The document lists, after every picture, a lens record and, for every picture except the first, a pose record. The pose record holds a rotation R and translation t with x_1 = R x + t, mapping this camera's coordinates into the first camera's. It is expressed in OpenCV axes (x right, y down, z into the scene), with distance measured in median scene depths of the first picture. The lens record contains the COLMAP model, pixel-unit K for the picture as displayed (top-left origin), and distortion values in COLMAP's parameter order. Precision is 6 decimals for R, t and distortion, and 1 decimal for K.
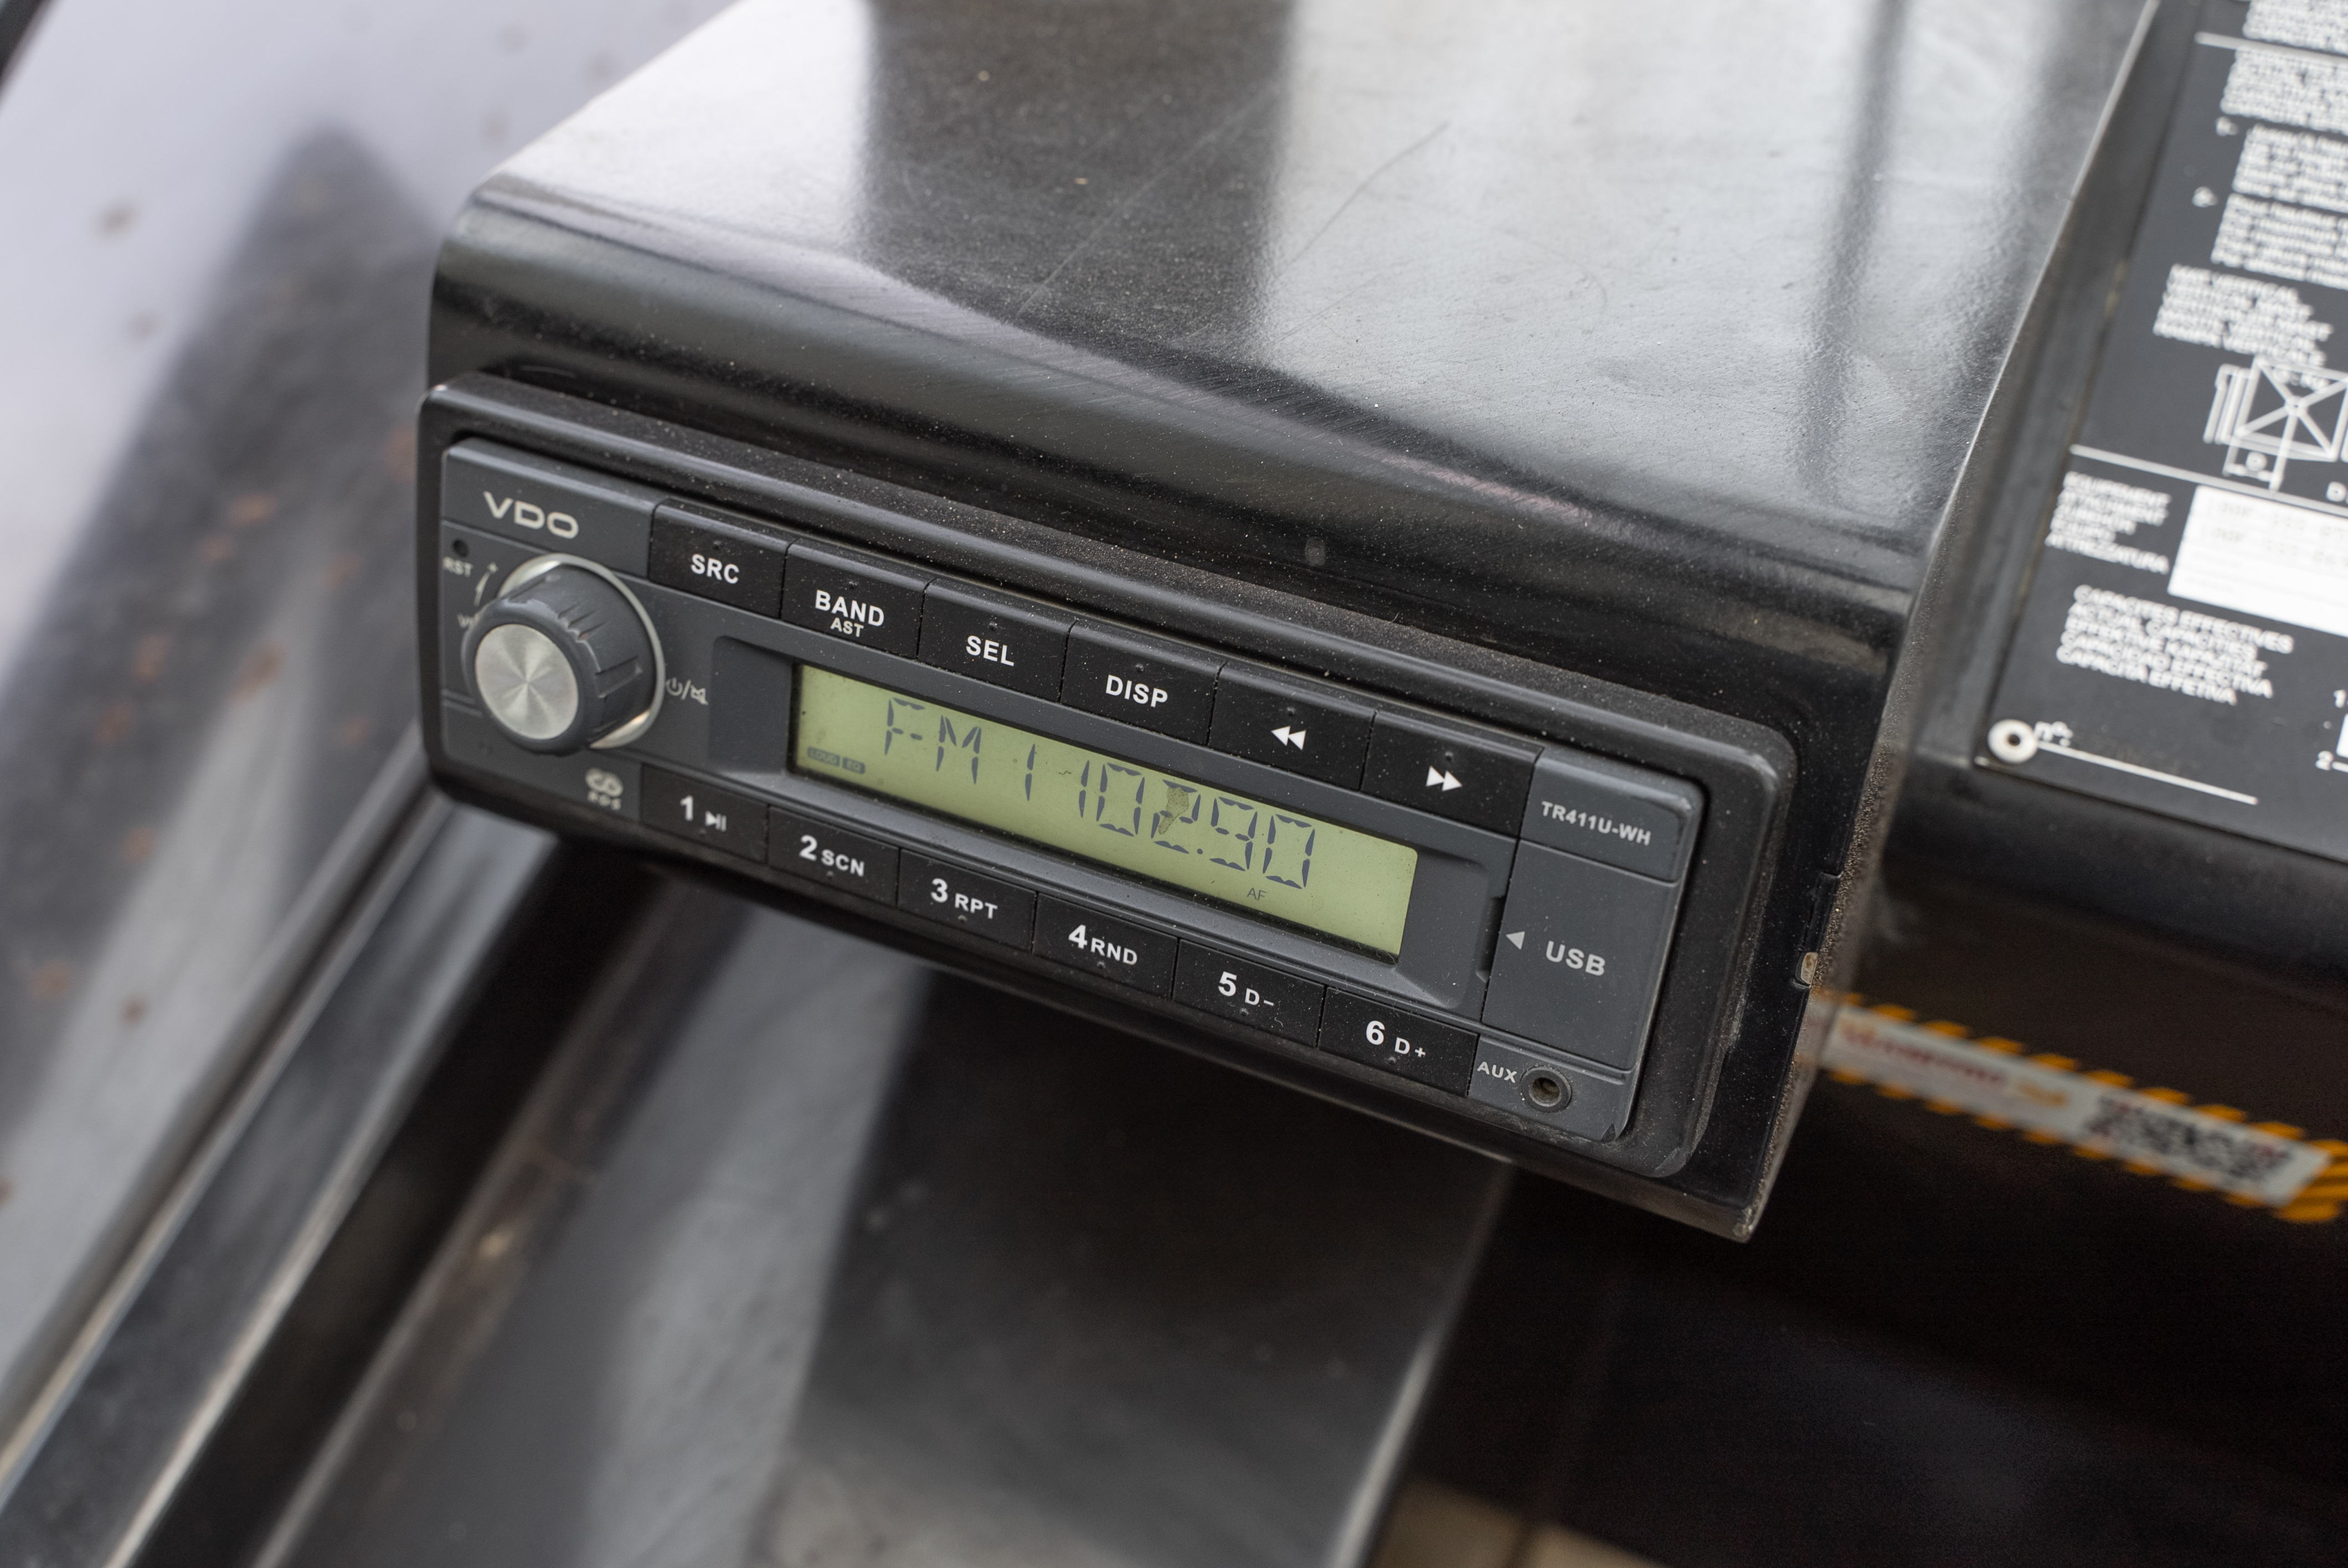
lens RADIAL K [[2506.1, 0, 1177.2], [0, 2506.1, 788.0], [0, 0, 1]] dist [0.001375, 0.000000]
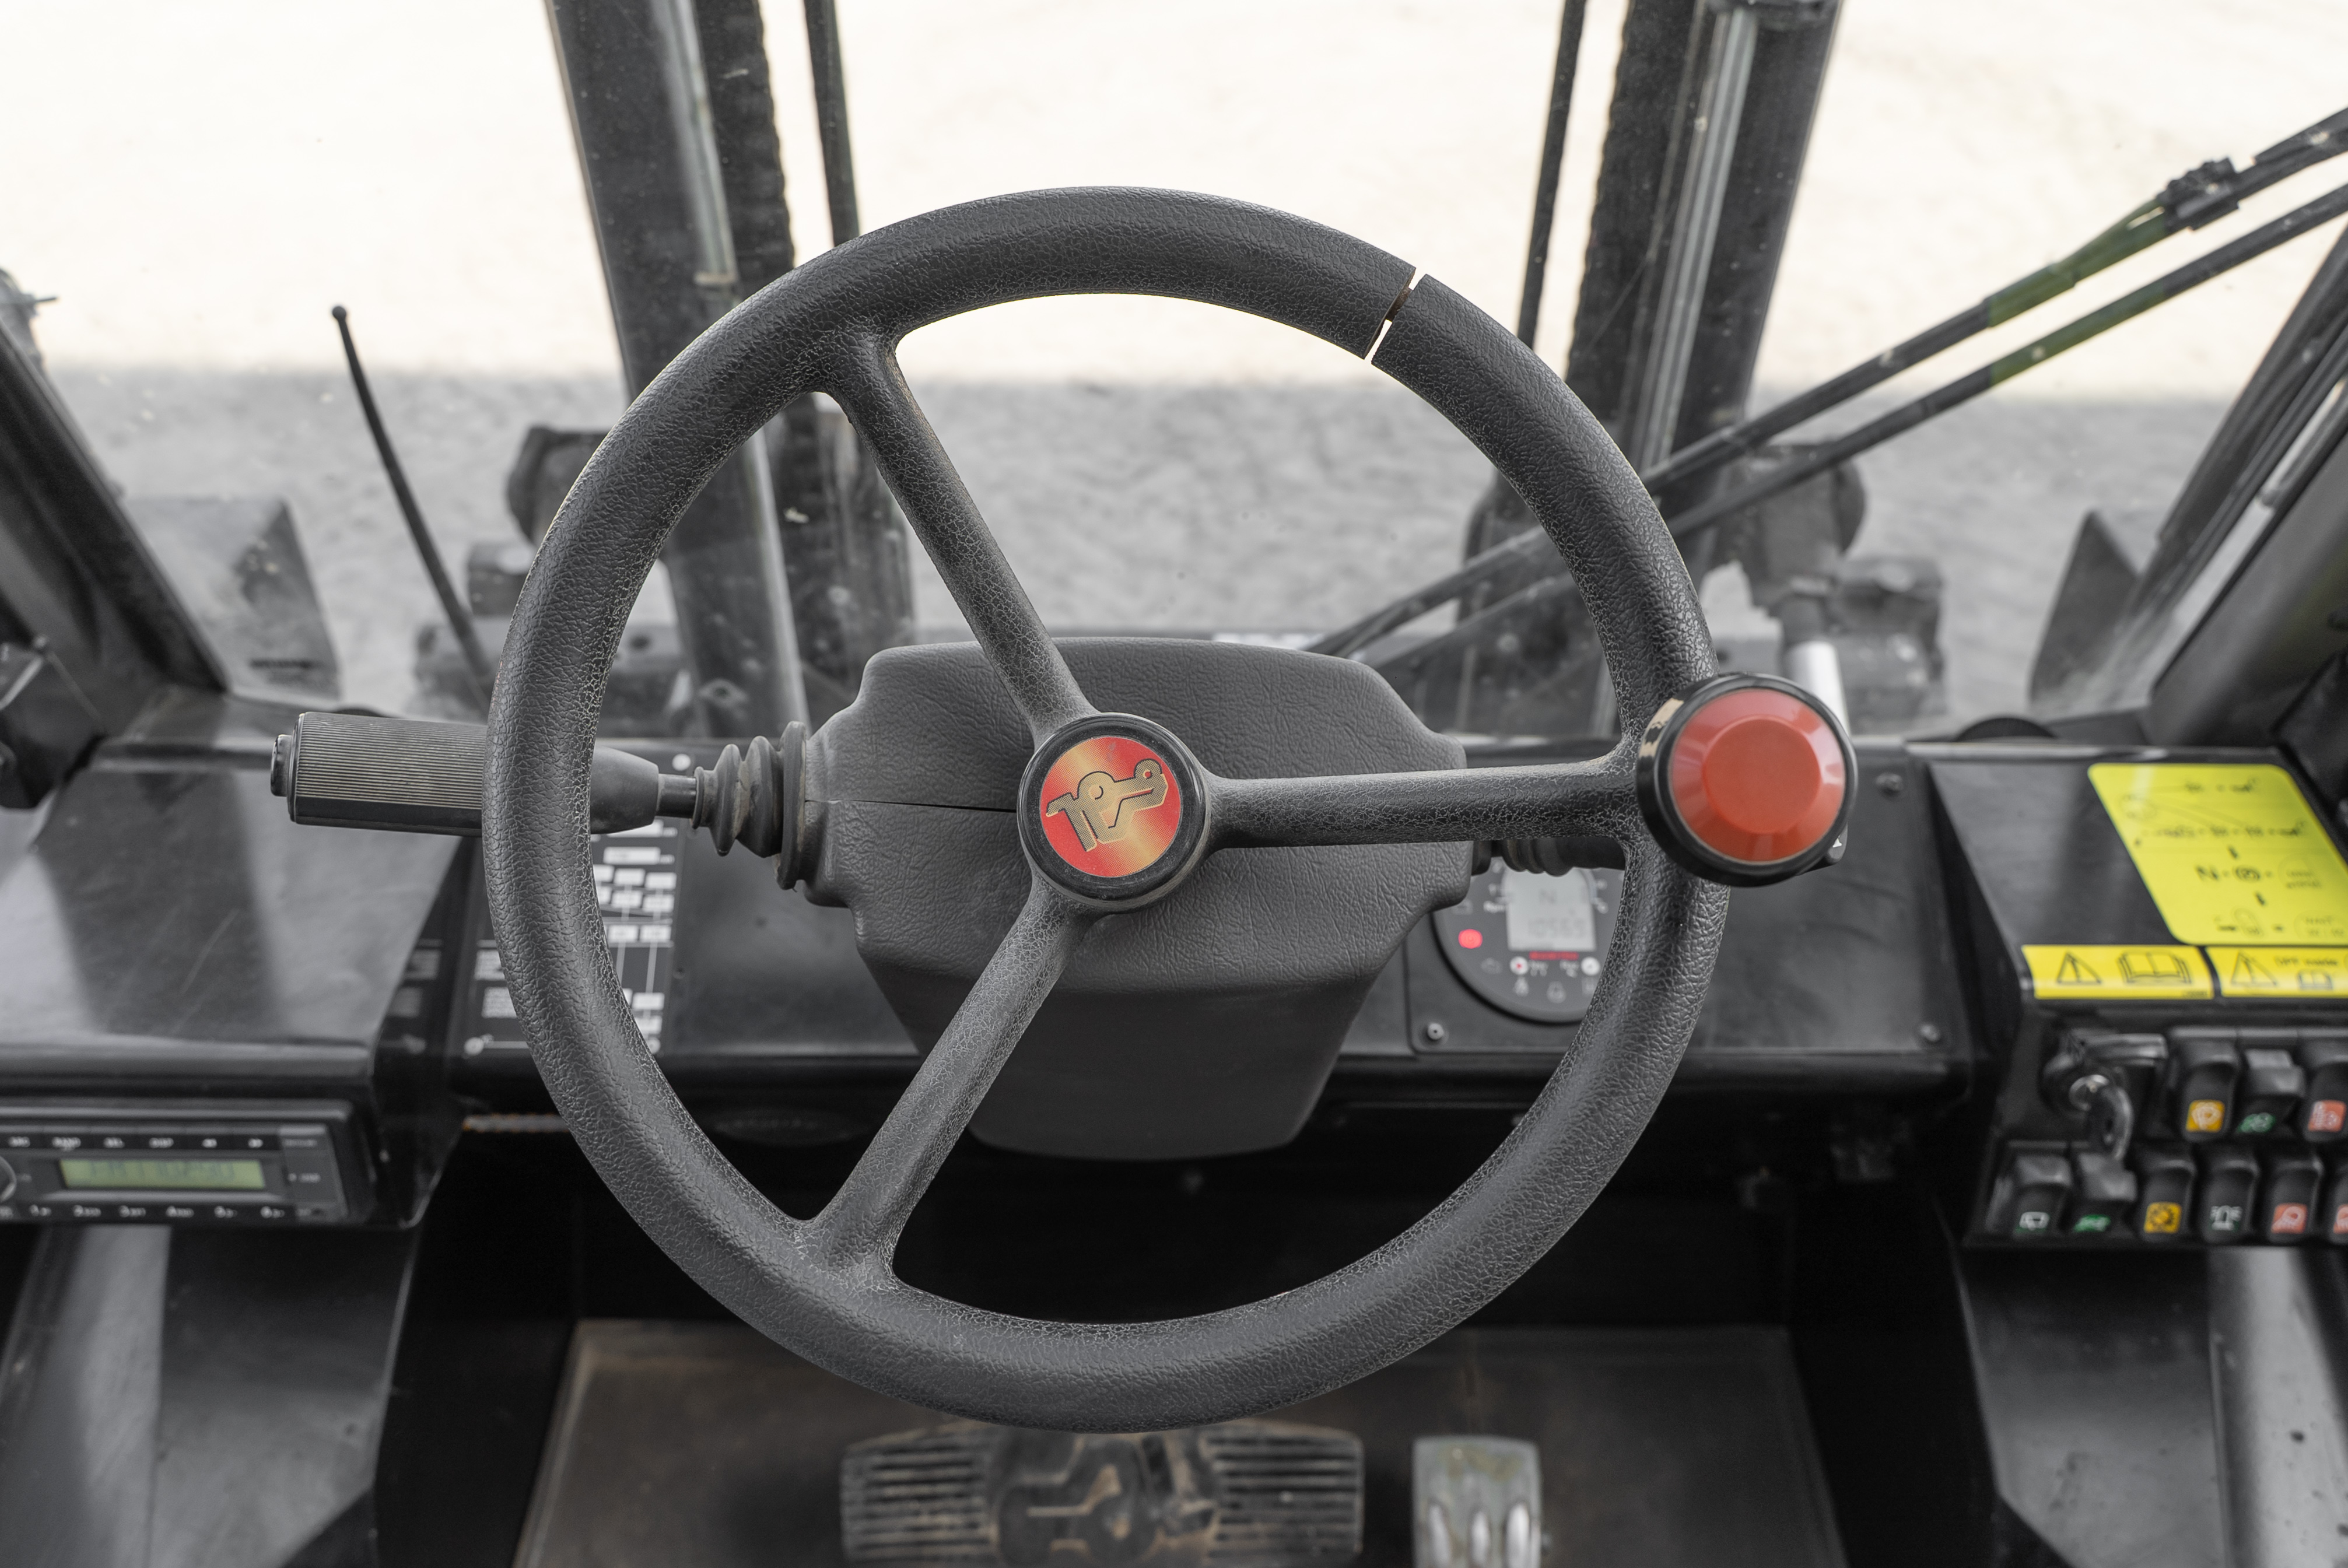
lens RADIAL K [[1927.1, 0, 1175.4], [0, 1927.1, 788.1], [0, 0, 1]] dist [-0.004743, -0.004614]
pose [[0.911674, -0.277590, 0.302976, 0.562583], [0.272145, 0.960323, 0.060958, -0.276173], [-0.307876, 0.026879, 0.951047, -1.871824]]
